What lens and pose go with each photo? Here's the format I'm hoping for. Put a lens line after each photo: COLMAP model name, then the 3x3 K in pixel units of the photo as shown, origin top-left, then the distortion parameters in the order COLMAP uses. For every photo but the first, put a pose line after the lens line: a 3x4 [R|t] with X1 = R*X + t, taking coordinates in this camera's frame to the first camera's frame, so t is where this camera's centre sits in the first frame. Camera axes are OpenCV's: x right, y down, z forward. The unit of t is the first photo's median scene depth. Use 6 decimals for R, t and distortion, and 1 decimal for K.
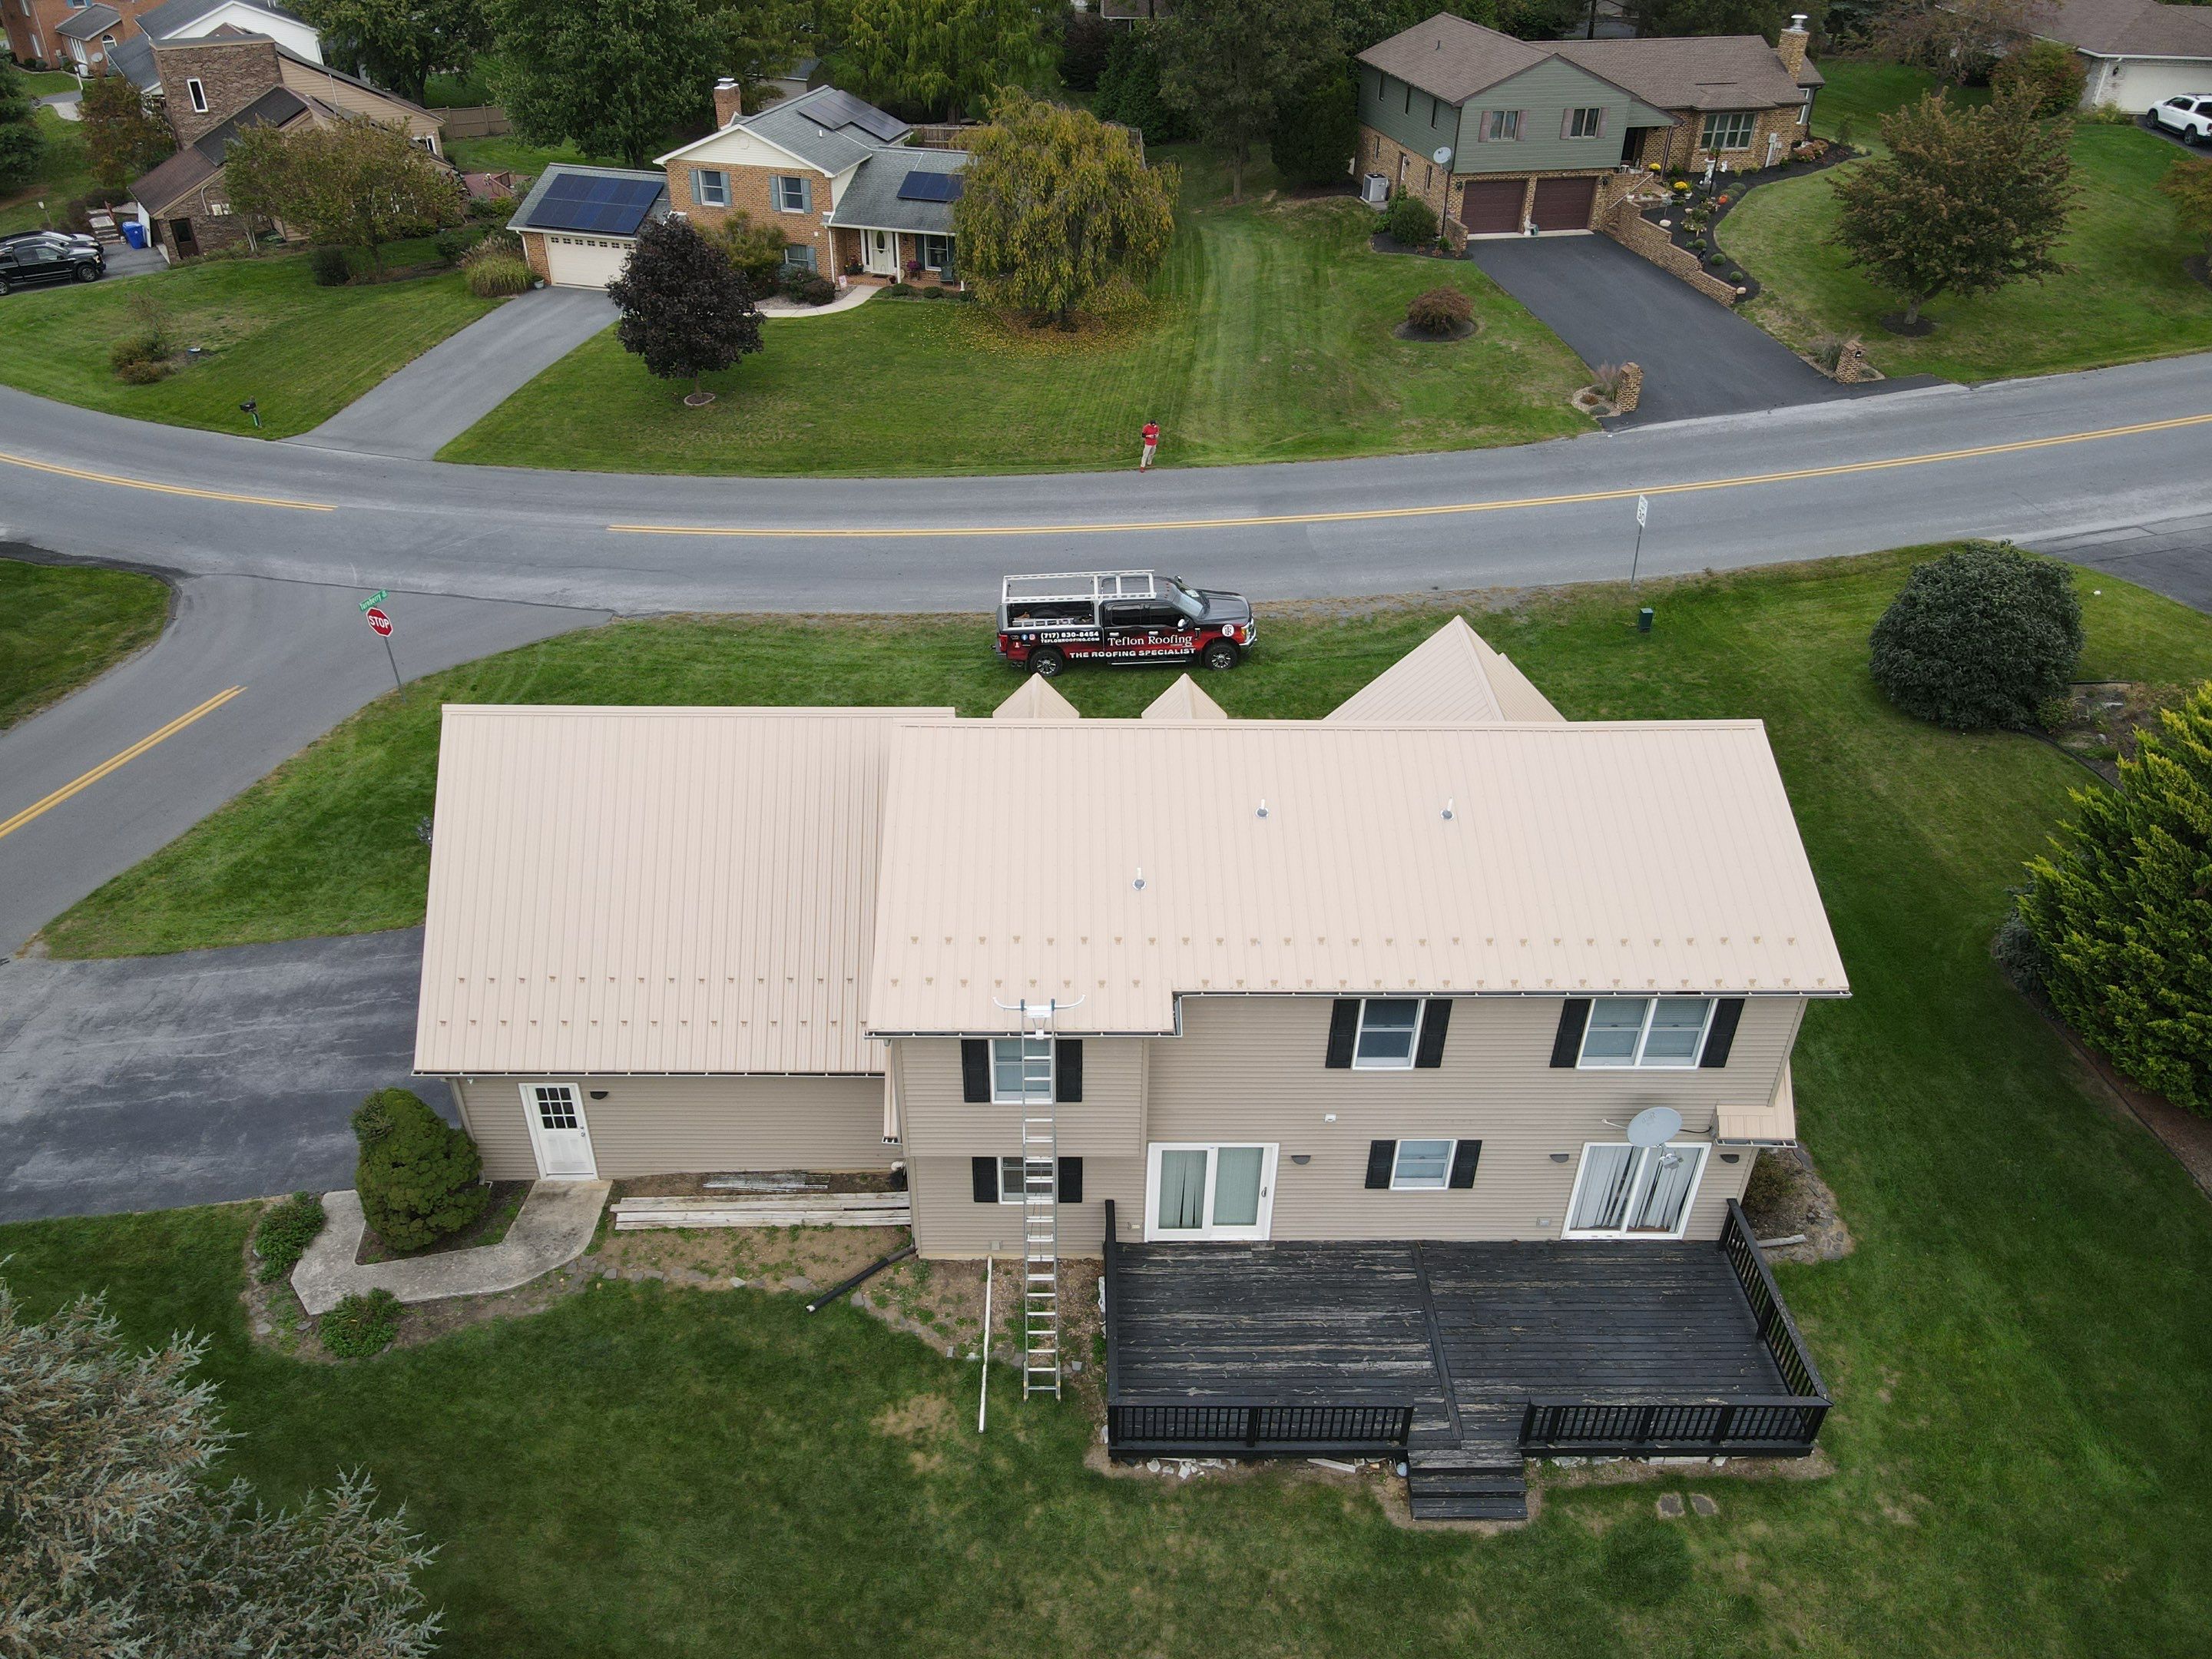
lens RADIAL K [[1621.0, 0, 1097.1], [0, 1621.0, 831.5], [0, 0, 1]] dist [-0.003707, 0.037002]
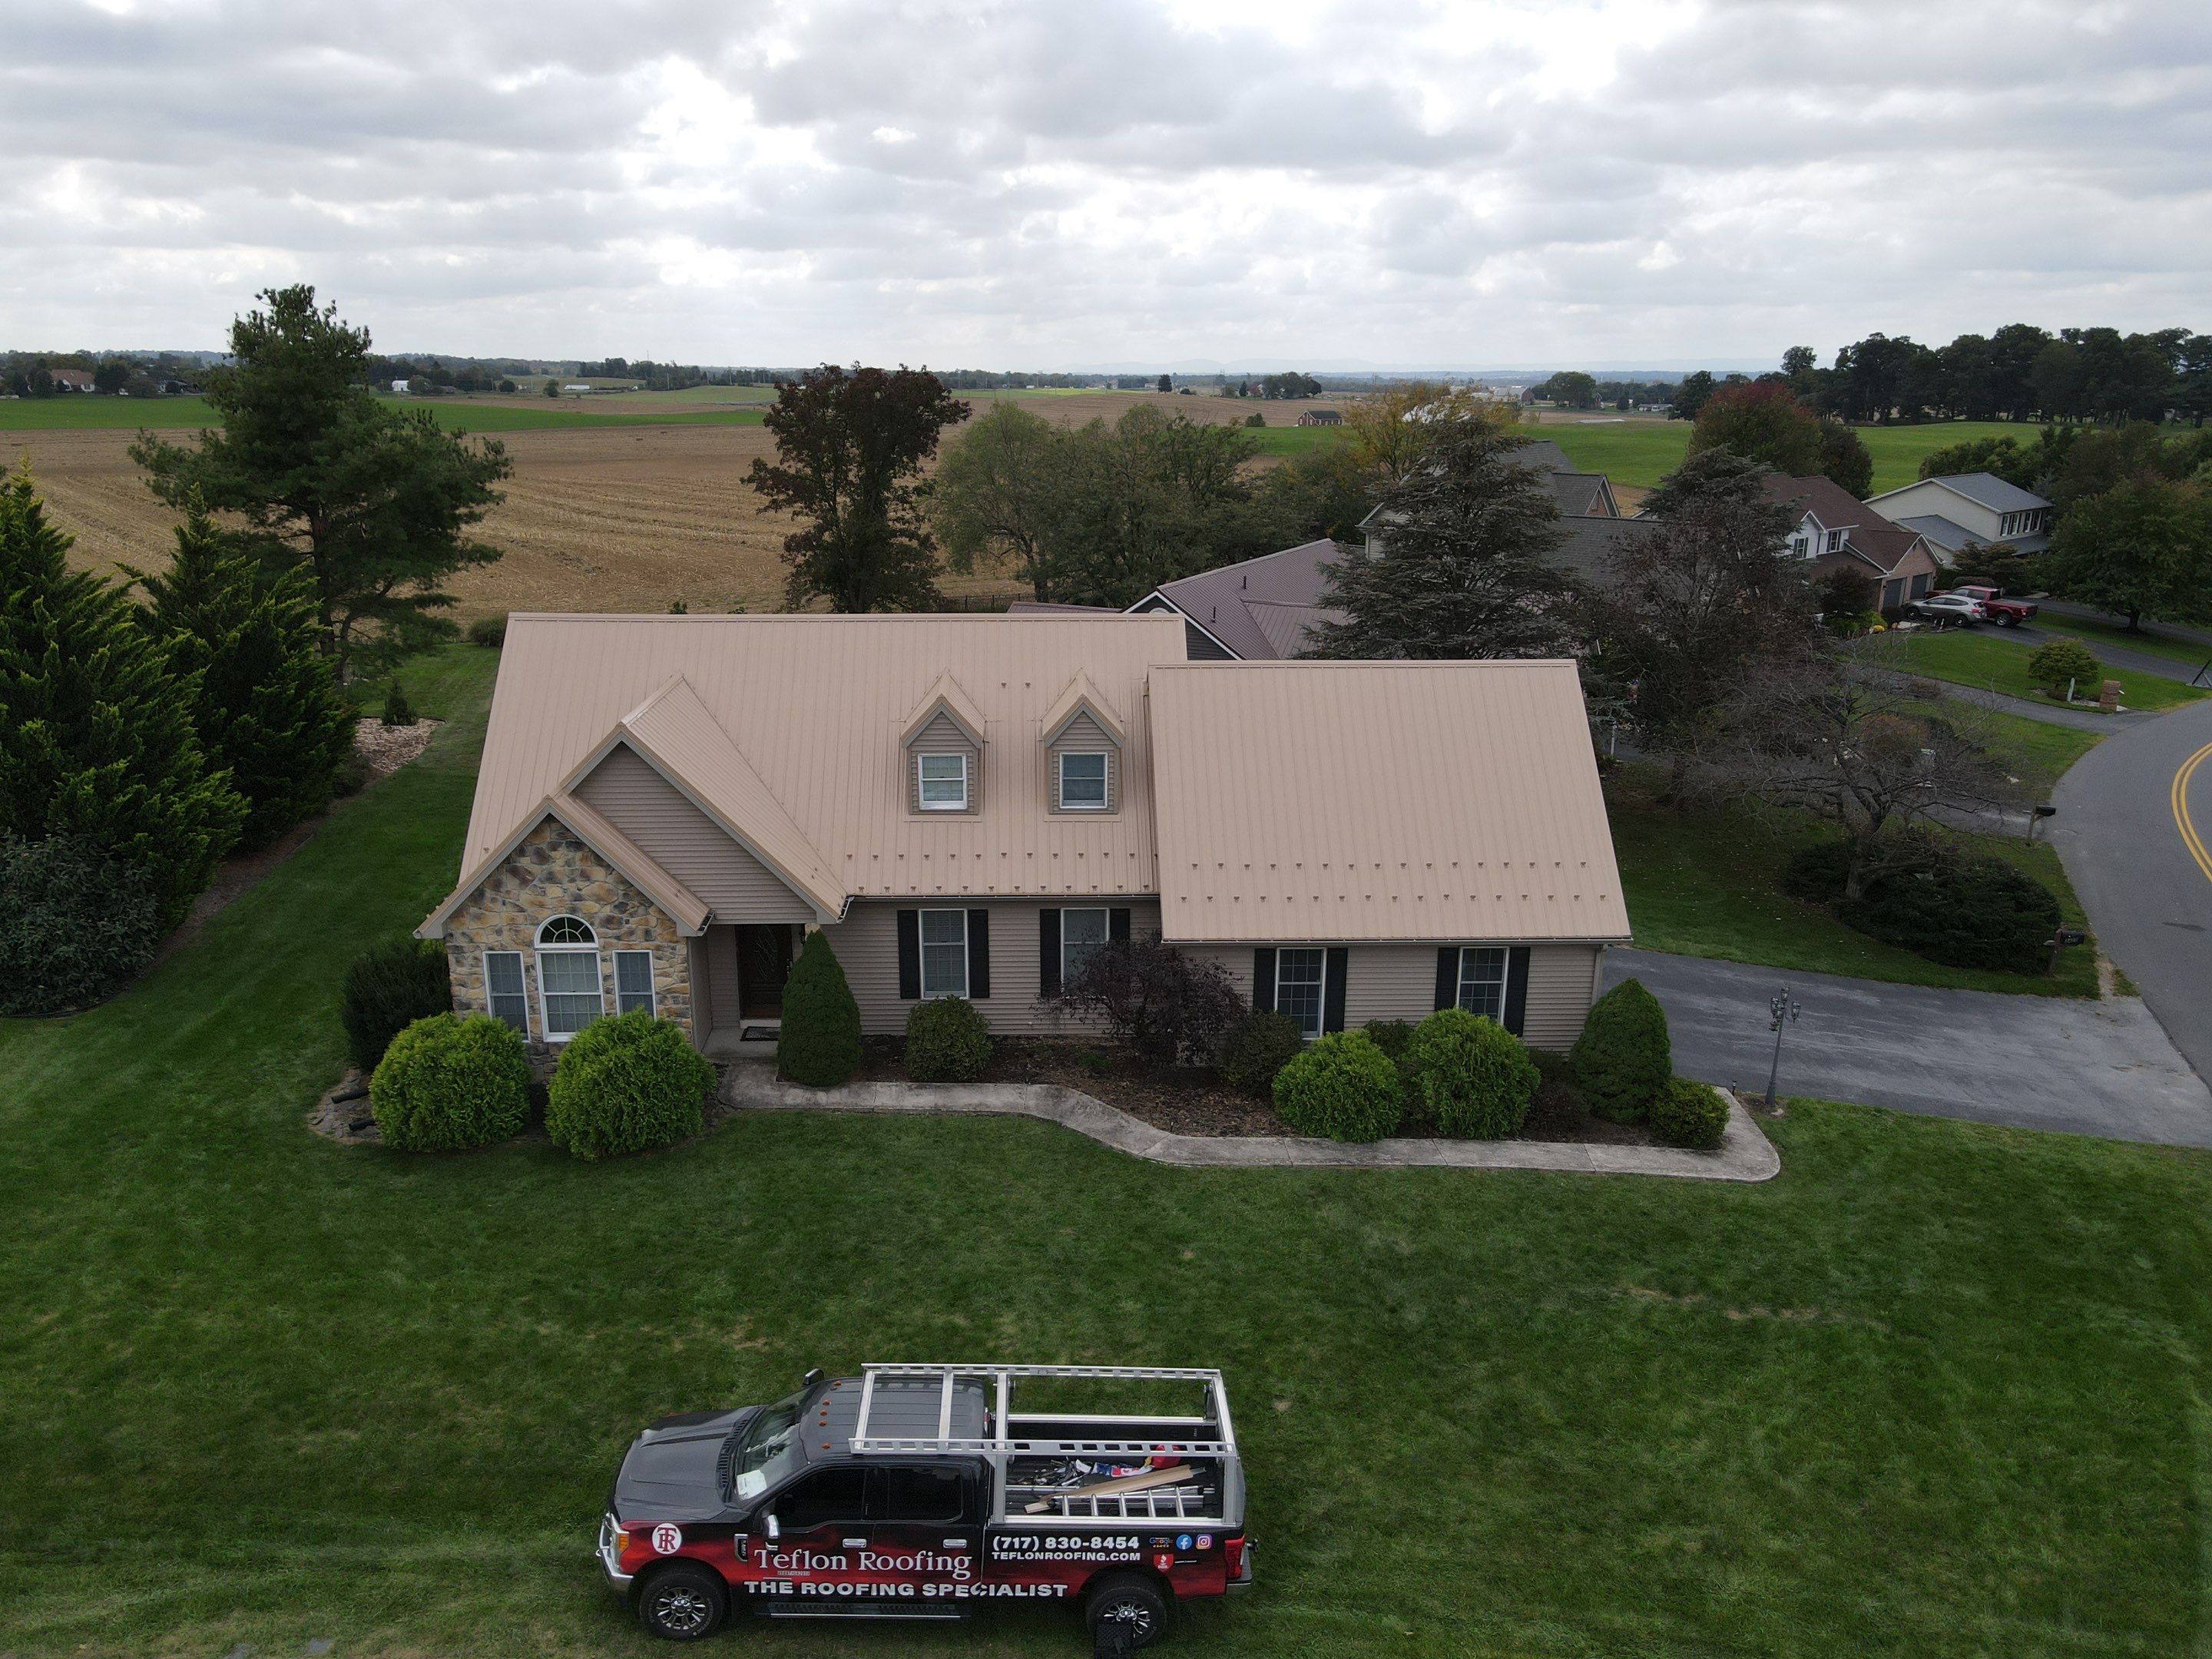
lens RADIAL K [[1614.0, 0, 1099.2], [0, 1614.0, 833.5], [0, 0, 1]] dist [0.021531, -0.002794]
pose [[-0.999523, -0.012576, -0.028208, -0.011017], [-0.029674, 0.644279, 0.764215, -0.544574], [0.008563, 0.764687, -0.644345, 1.127995]]
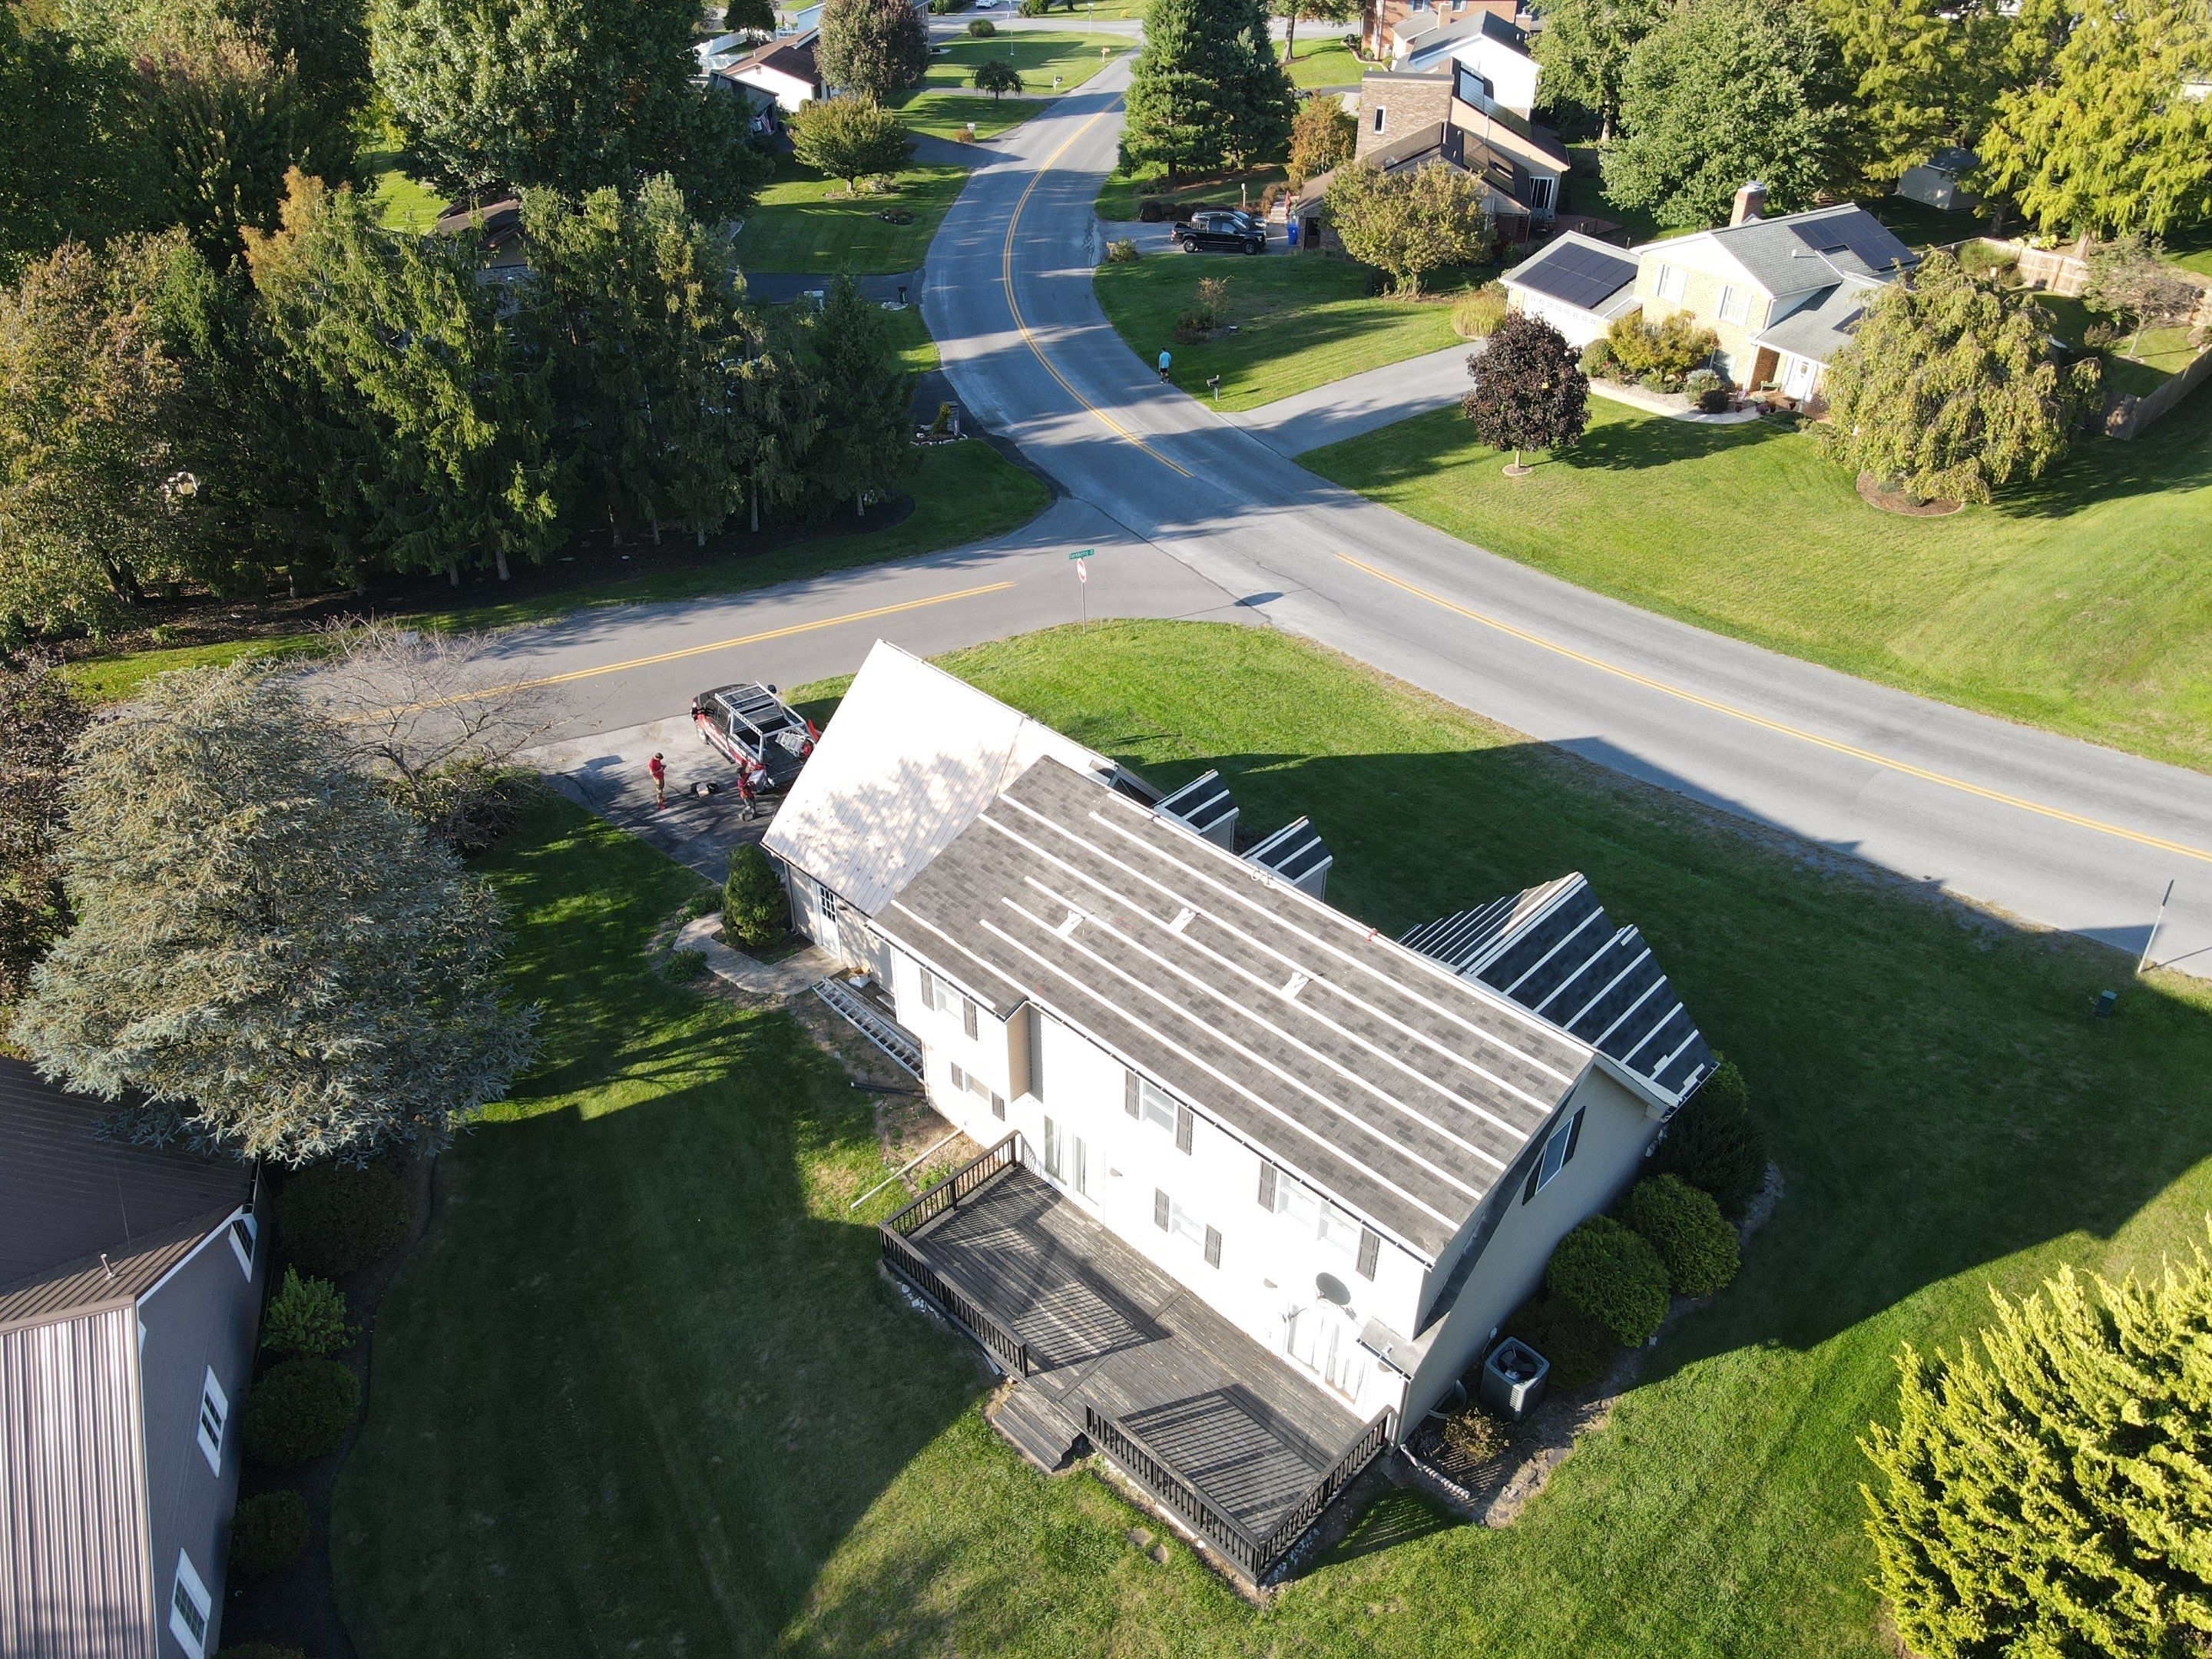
lens RADIAL K [[1621.1, 0, 1098.5], [0, 1621.1, 823.5], [0, 0, 1]] dist [0.011259, 0.006329]
pose [[0.705658, 0.397340, -0.586658, 0.433861], [-0.390407, 0.908984, 0.146051, -0.134864], [0.591295, 0.125973, 0.796556, -0.050280]]
